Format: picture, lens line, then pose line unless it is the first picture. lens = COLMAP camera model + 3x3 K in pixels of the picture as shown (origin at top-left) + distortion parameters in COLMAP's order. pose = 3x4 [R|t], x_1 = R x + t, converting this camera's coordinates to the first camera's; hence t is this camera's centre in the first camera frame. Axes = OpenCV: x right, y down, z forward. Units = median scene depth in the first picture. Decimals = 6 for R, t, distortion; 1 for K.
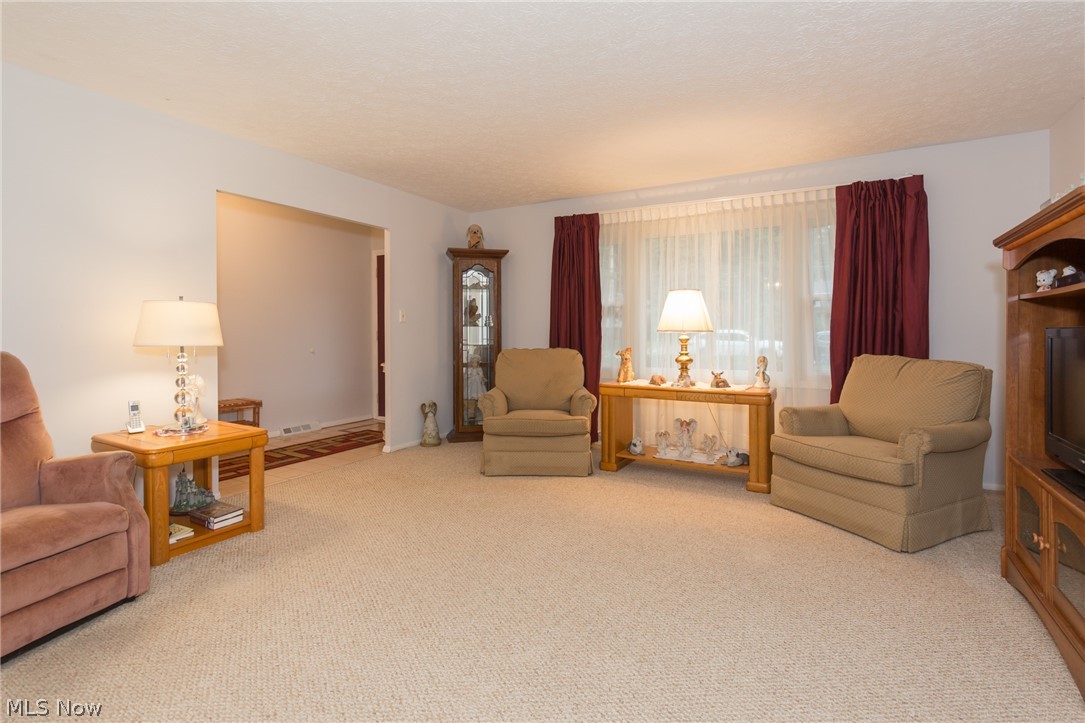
lens RADIAL K [[505.0, 0, 540.0], [0, 505.0, 341.8], [0, 0, 1]] dist [0.003706, -0.000039]
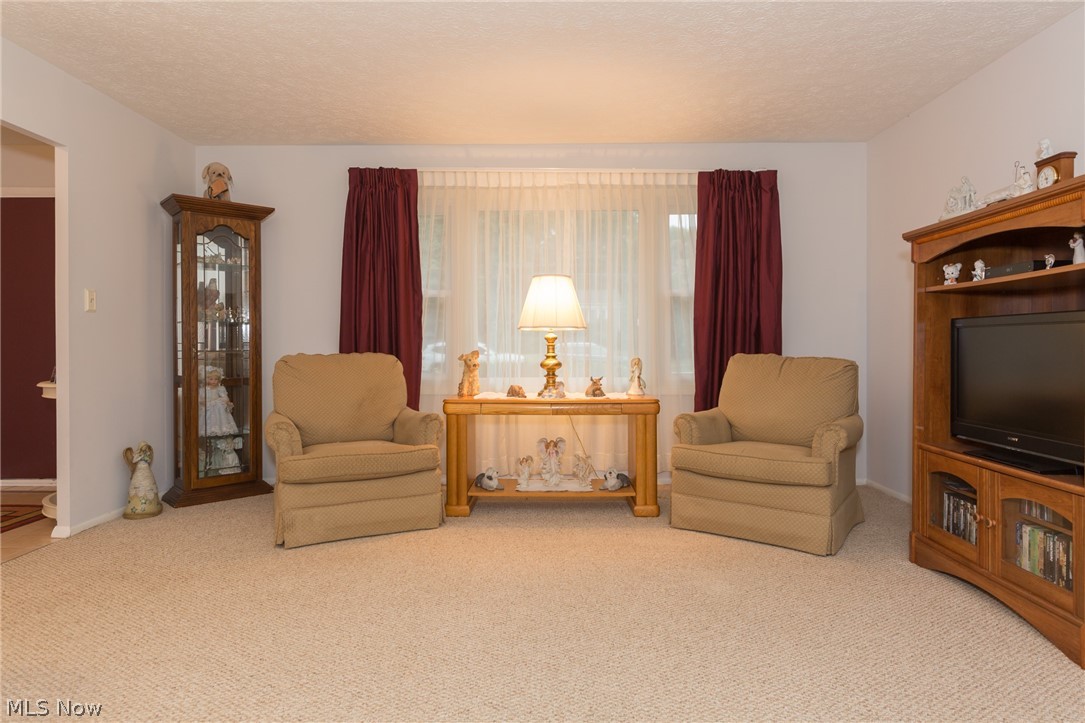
lens RADIAL K [[625.9, 0, 542.3], [0, 625.9, 355.9], [0, 0, 1]] dist [0.005882, 0.001940]
pose [[0.877721, -0.008013, 0.479105, -0.201588], [0.008921, 0.999960, 0.000382, 0.022163], [-0.479089, 0.003939, 0.877757, 0.140278]]
